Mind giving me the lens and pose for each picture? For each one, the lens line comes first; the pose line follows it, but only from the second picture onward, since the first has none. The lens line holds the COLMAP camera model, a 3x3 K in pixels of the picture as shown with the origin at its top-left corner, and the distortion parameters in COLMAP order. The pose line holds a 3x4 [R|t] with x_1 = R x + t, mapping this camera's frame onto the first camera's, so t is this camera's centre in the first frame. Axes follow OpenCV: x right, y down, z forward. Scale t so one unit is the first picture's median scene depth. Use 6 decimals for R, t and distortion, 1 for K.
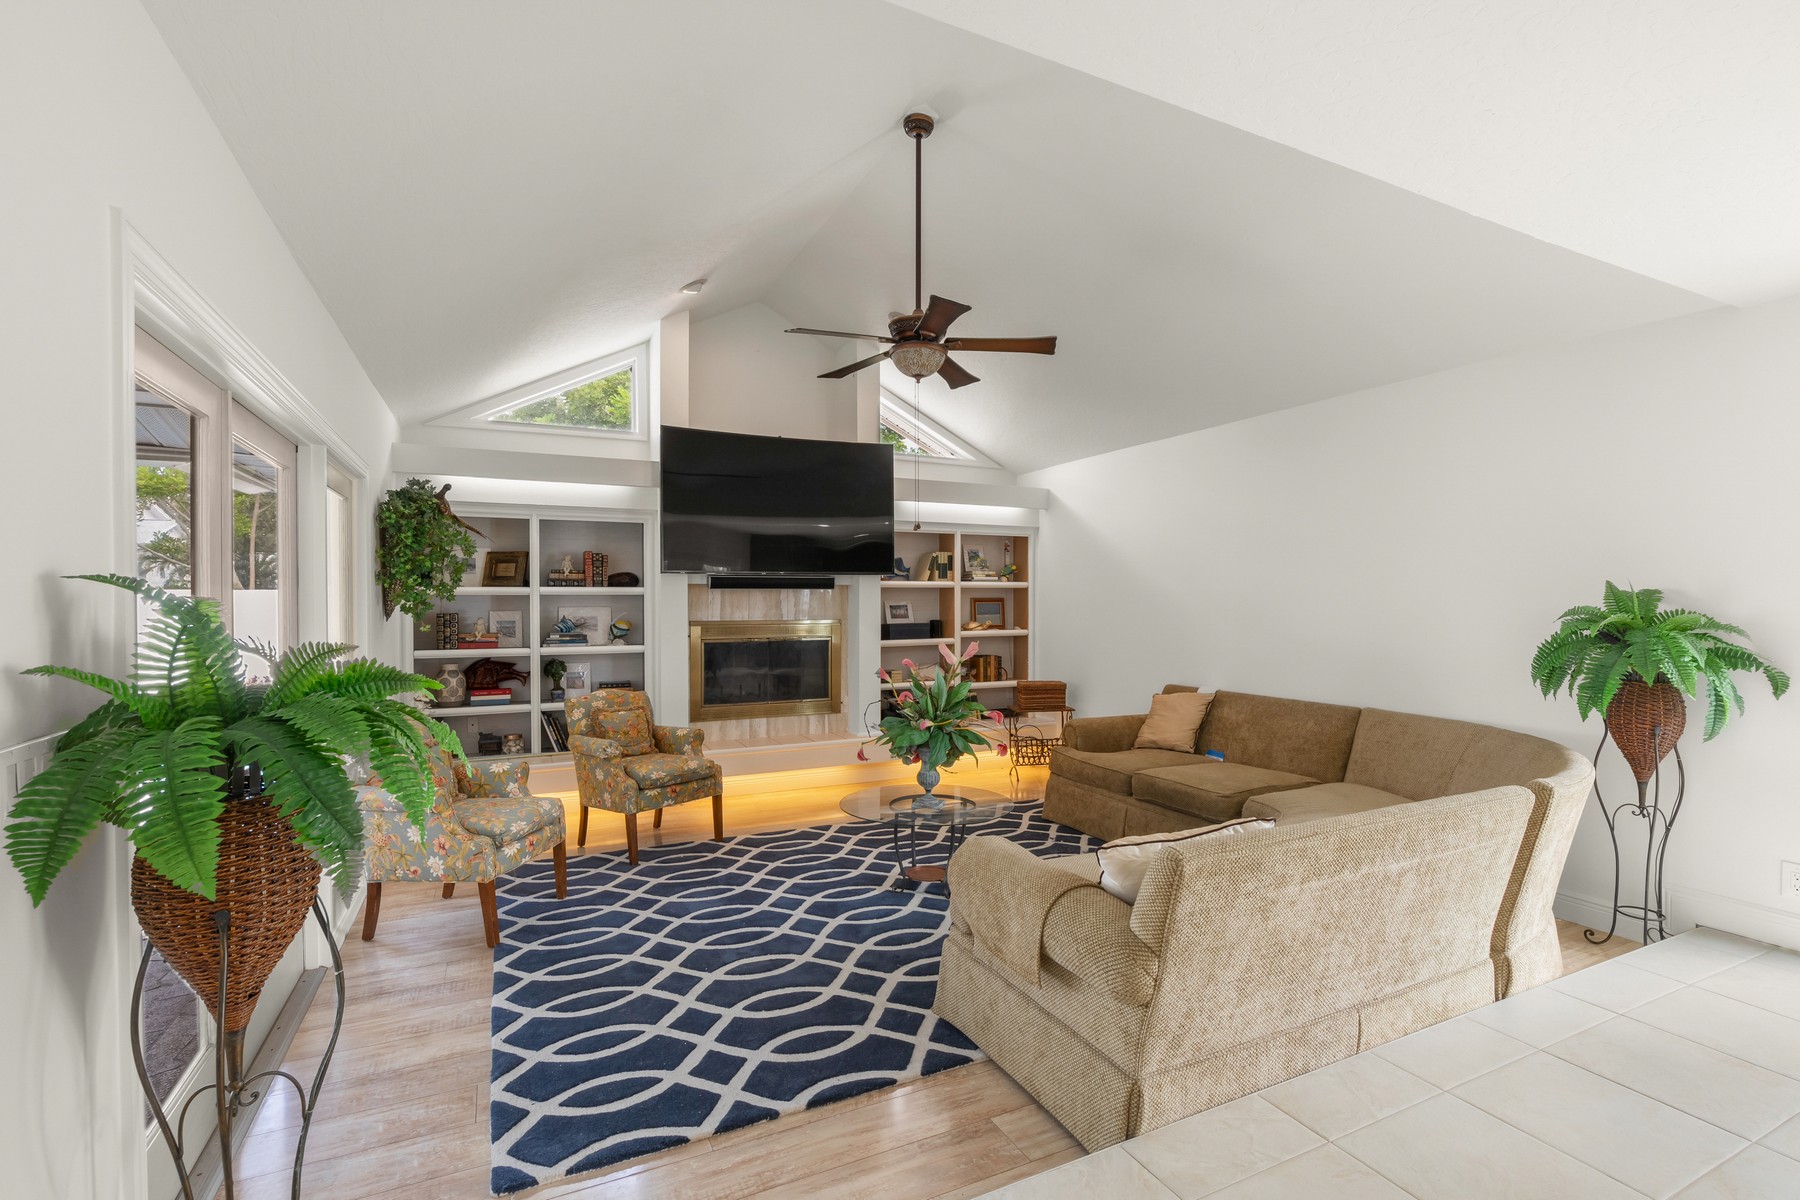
lens RADIAL K [[824.4, 0, 900.0], [0, 824.4, 600.0], [0, 0, 1]] dist [-0.000230, -0.000015]
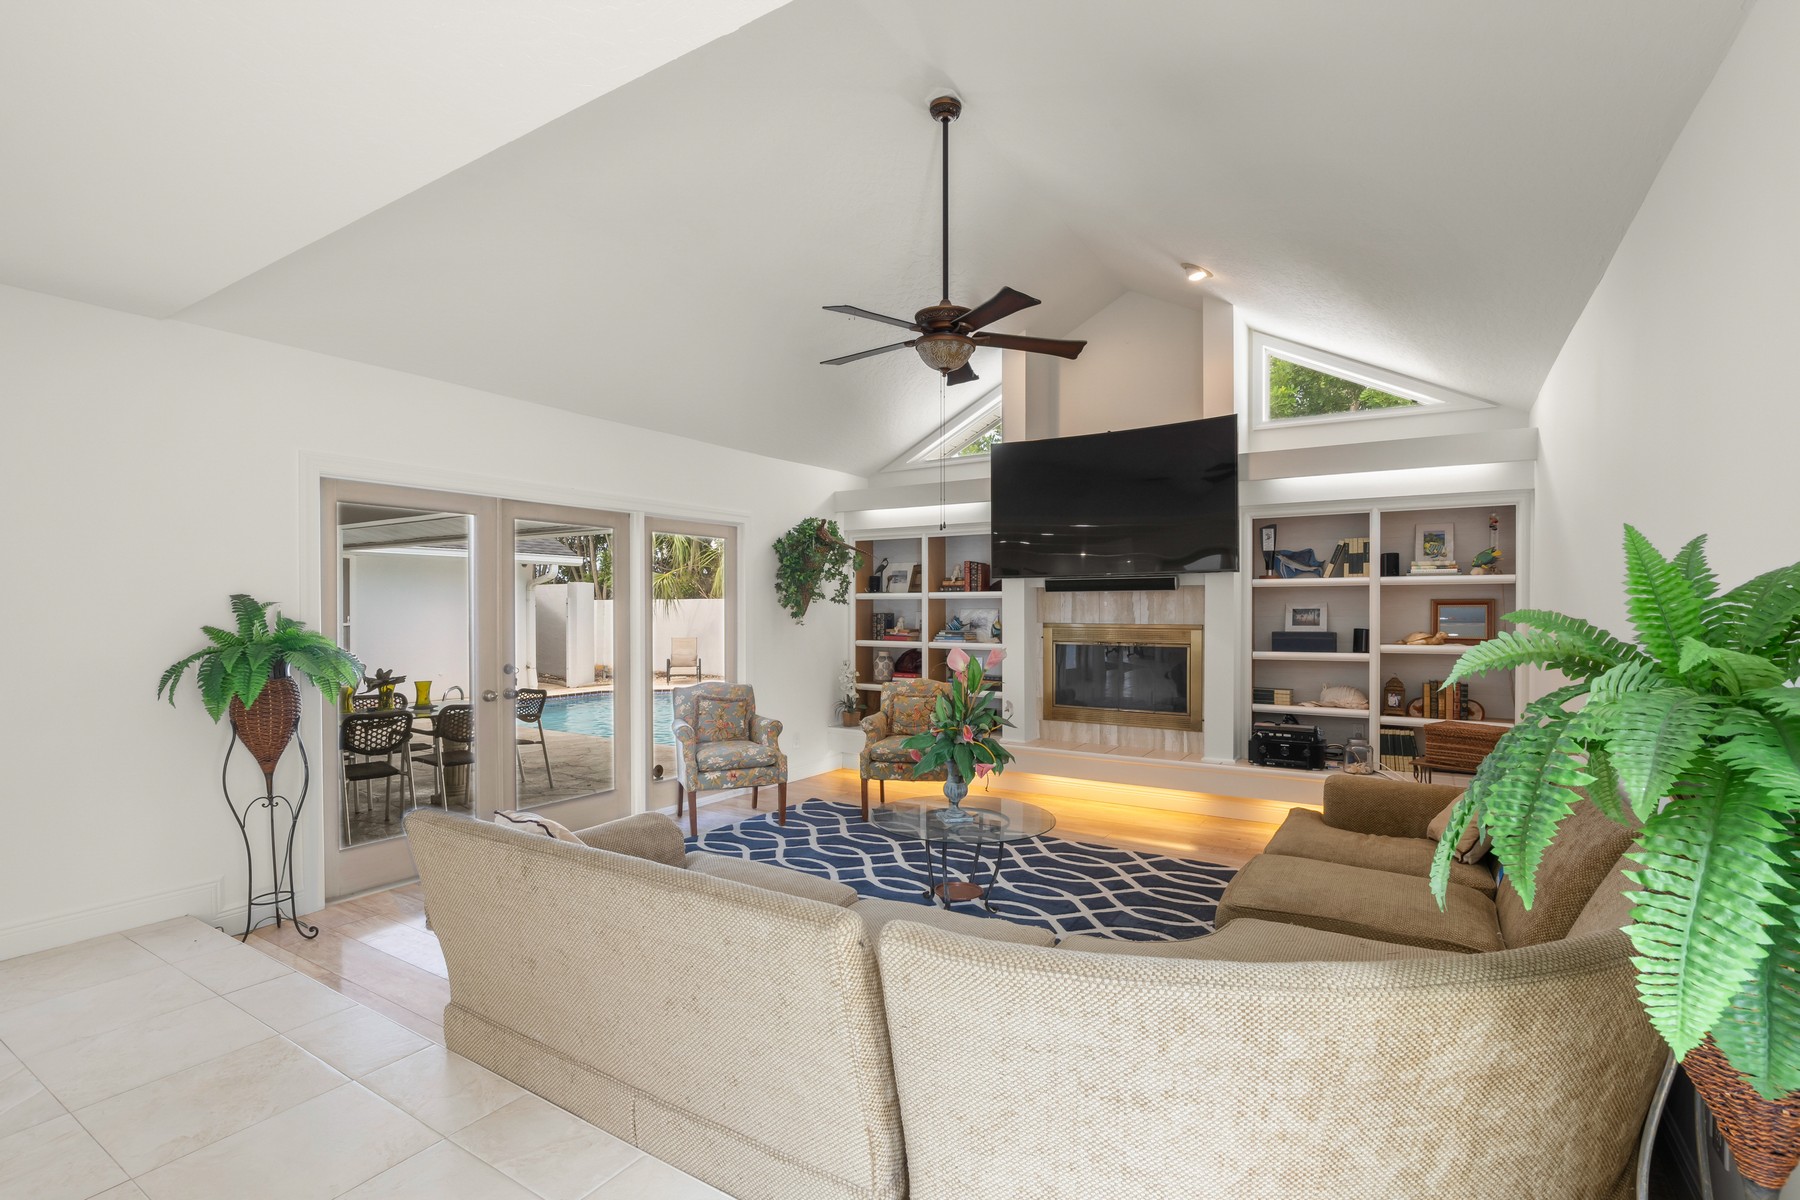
lens RADIAL K [[820.7, 0, 942.8], [0, 820.7, 613.3], [0, 0, 1]] dist [-0.000115, 0.000156]
pose [[0.538289, 0.008539, -0.842717, 0.532343], [0.001610, 0.999936, 0.011160, 0.001211], [0.842759, -0.007364, 0.538241, 0.314699]]
